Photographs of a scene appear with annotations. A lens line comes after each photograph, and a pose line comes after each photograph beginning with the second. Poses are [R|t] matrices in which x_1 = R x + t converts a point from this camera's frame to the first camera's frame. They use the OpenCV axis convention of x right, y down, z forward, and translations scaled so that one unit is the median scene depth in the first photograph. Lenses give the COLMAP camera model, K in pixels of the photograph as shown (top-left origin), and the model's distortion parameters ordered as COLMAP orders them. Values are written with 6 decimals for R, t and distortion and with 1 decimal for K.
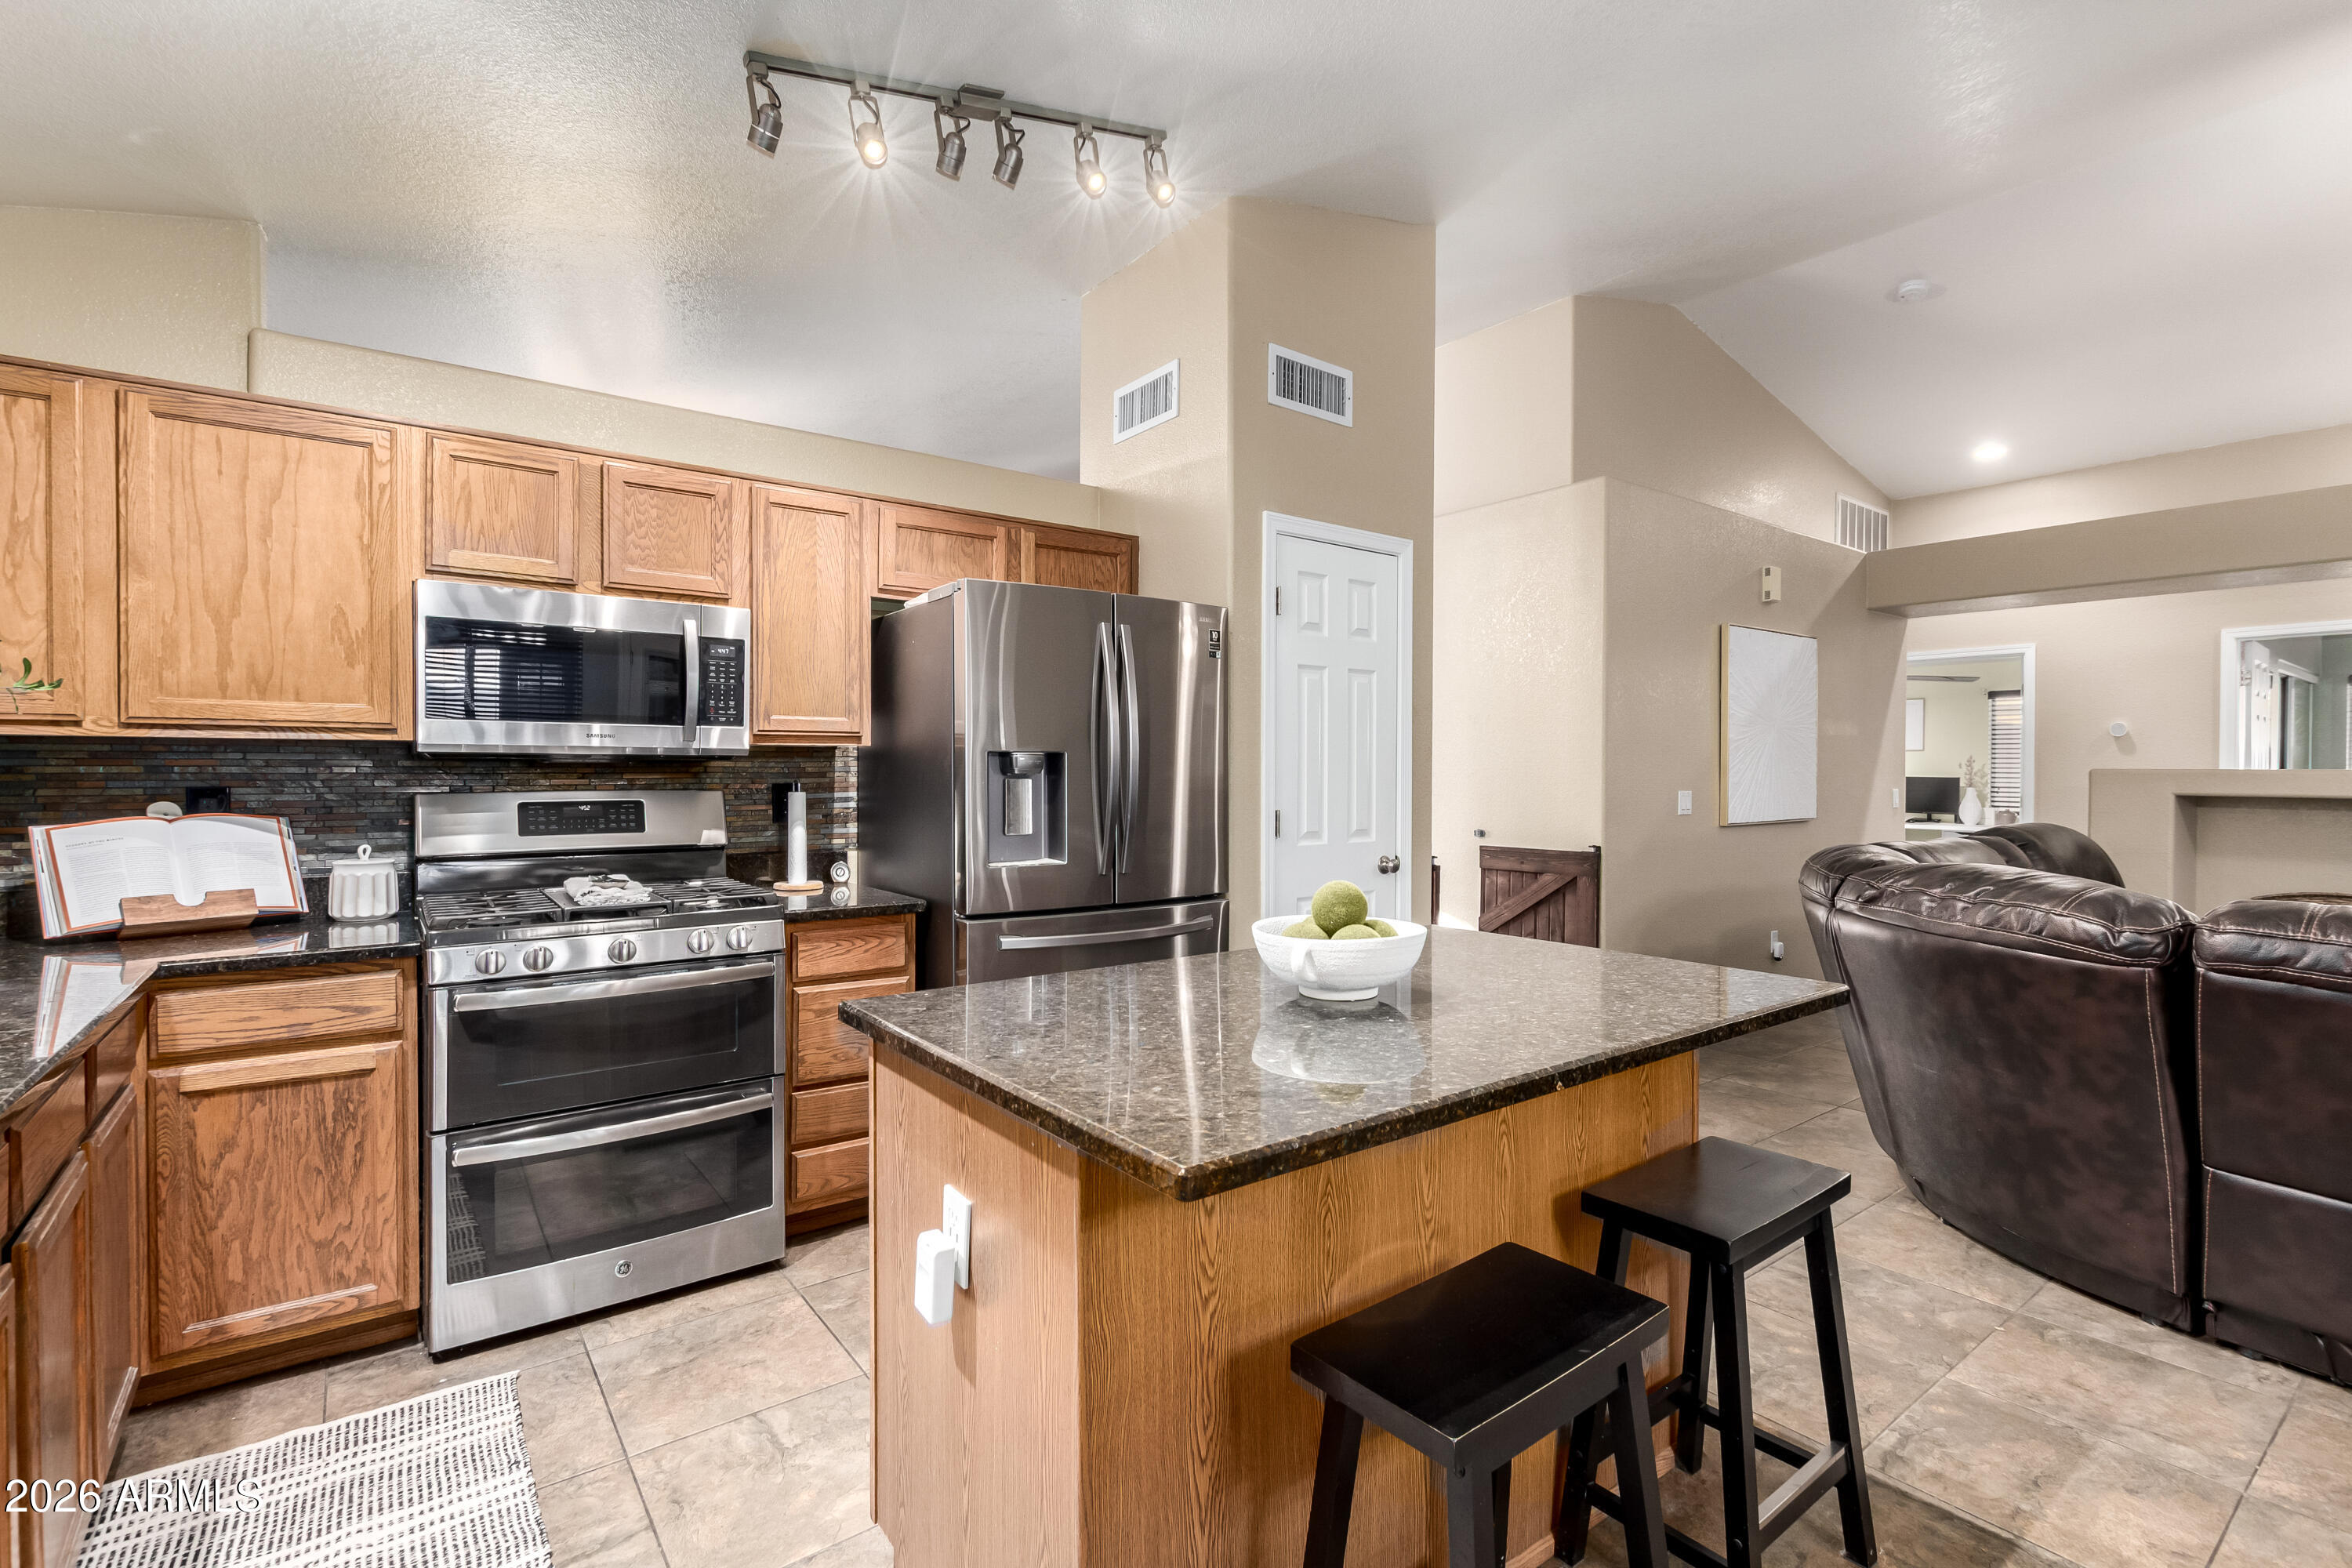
lens RADIAL K [[1068.1, 0, 1171.5], [0, 1068.1, 776.5], [0, 0, 1]] dist [0.000577, 0.000208]
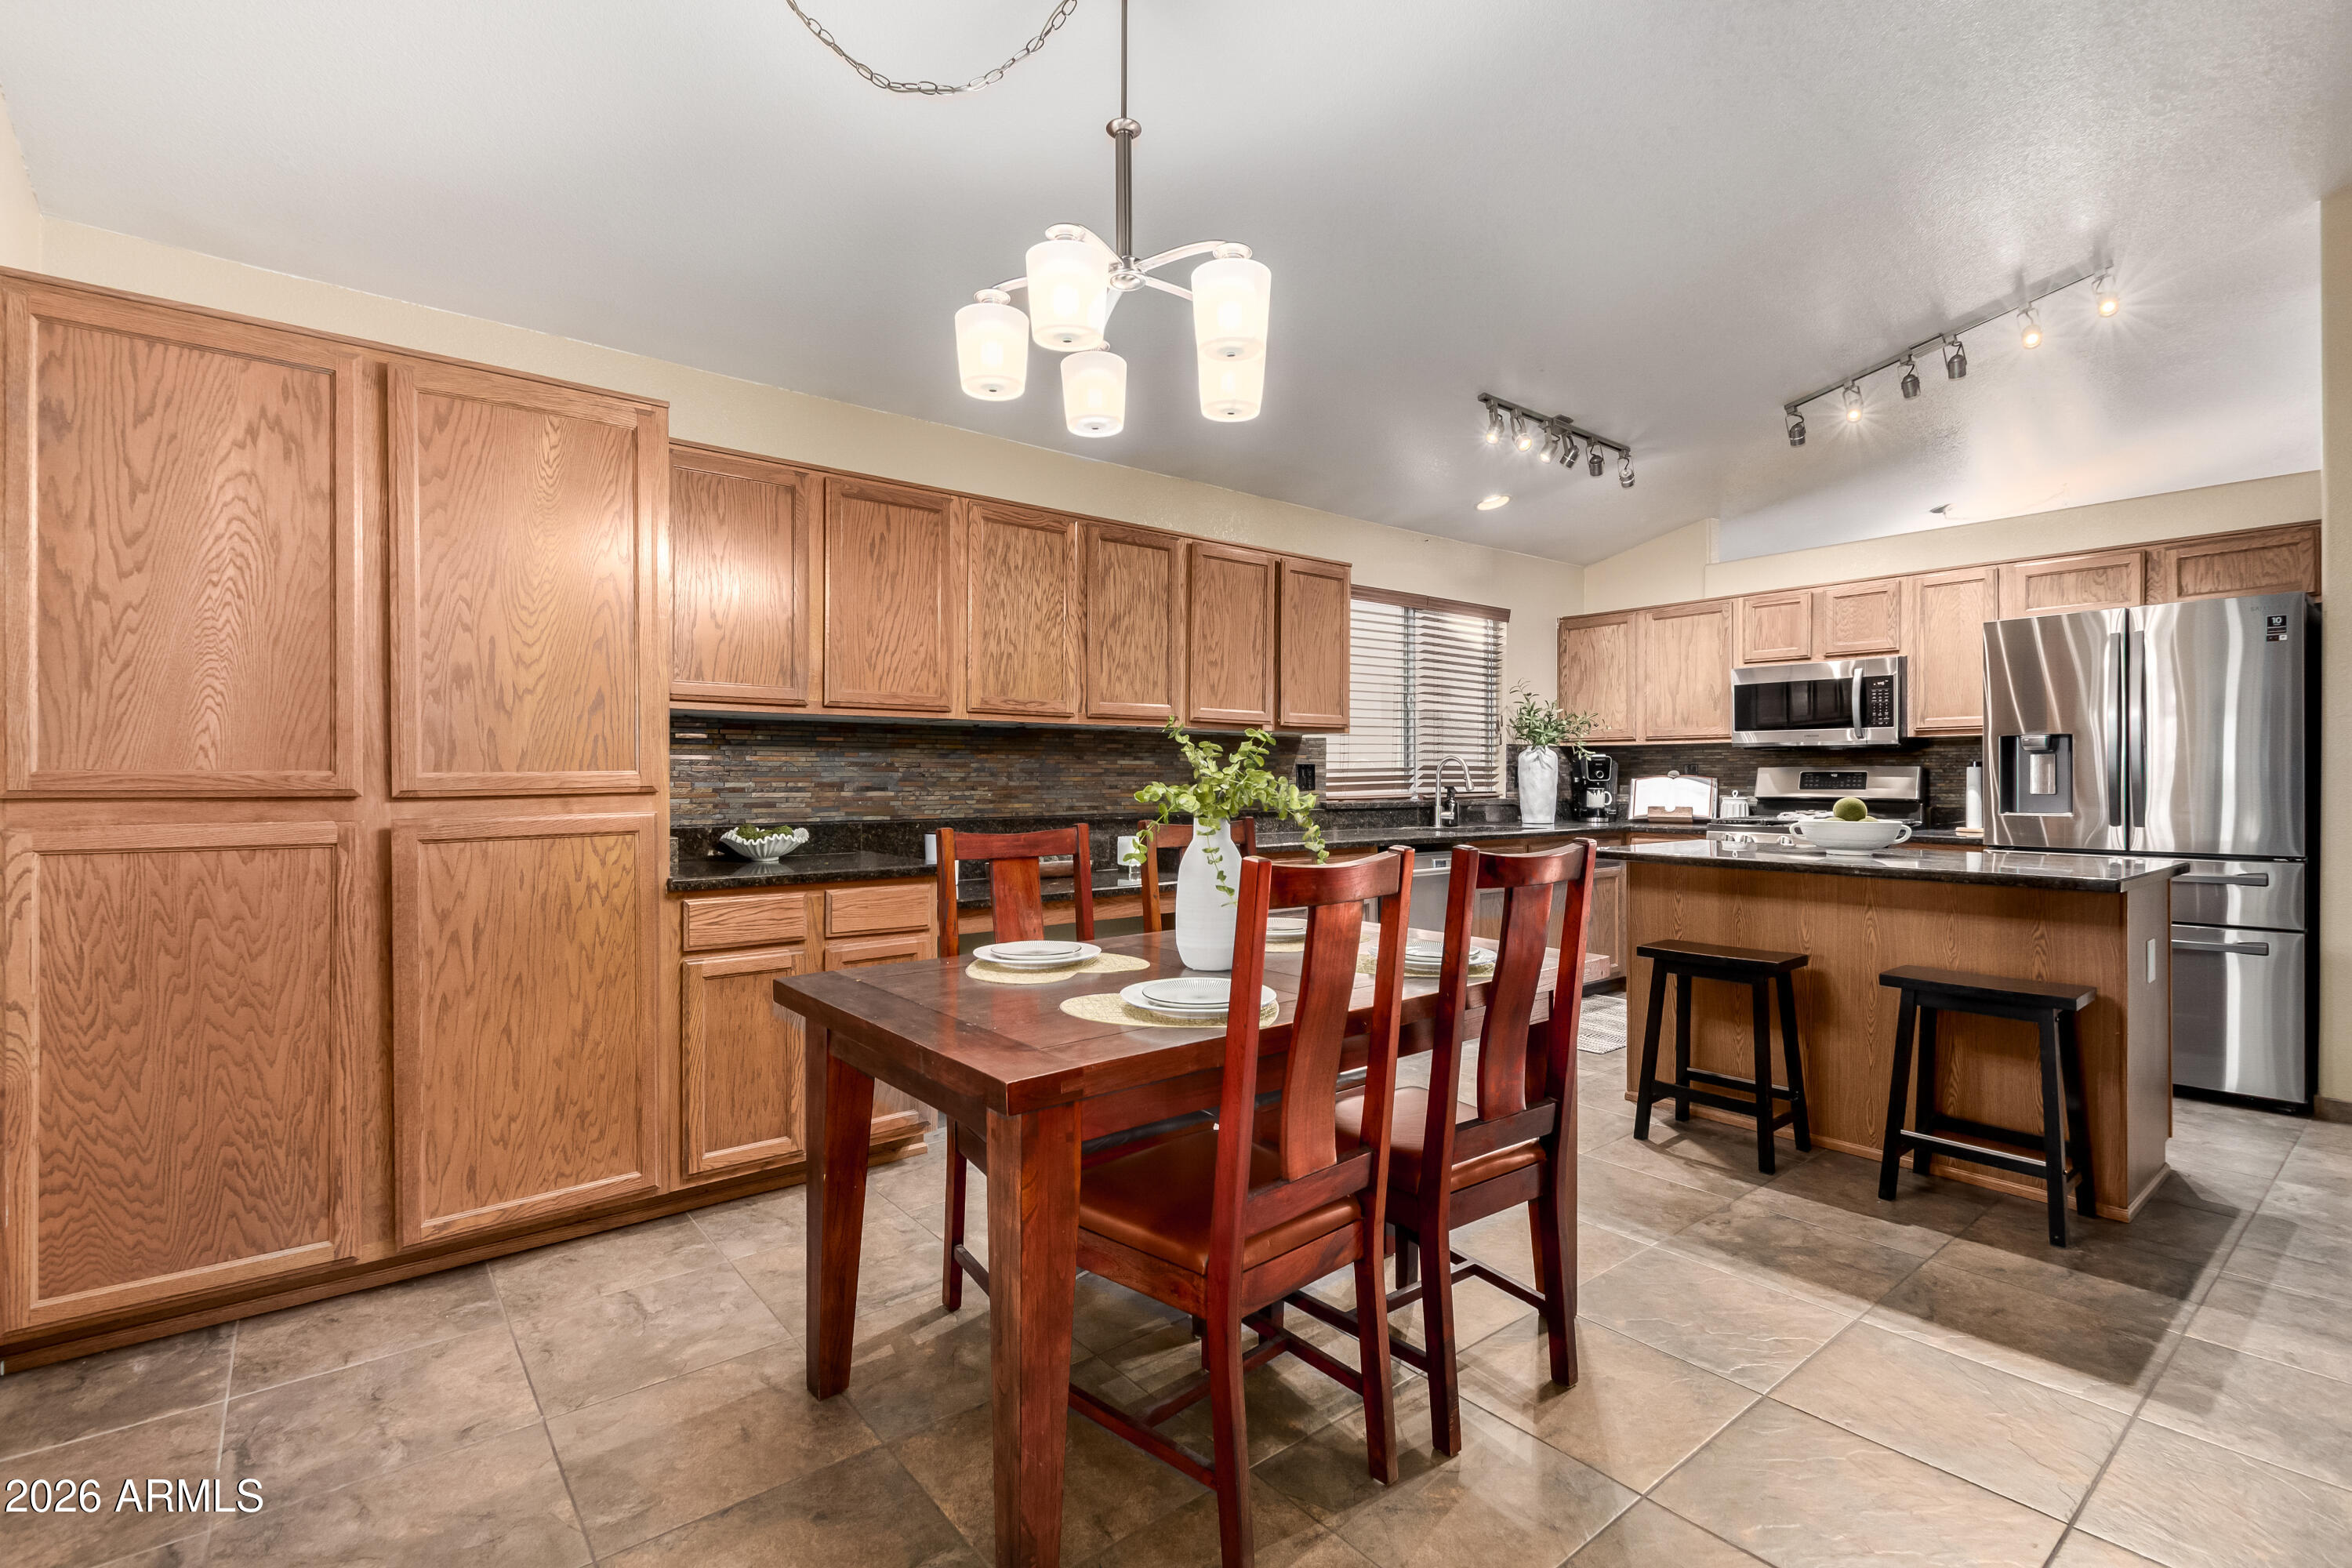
lens RADIAL K [[1068.1, 0, 1172.6], [0, 1068.1, 782.8], [0, 0, 1]] dist [0.000577, 0.000208]
pose [[0.031131, 0.003902, -0.999508, 1.368410], [-0.003284, 0.999987, 0.003802, 0.043016], [0.999510, 0.003164, 0.031143, -0.210790]]
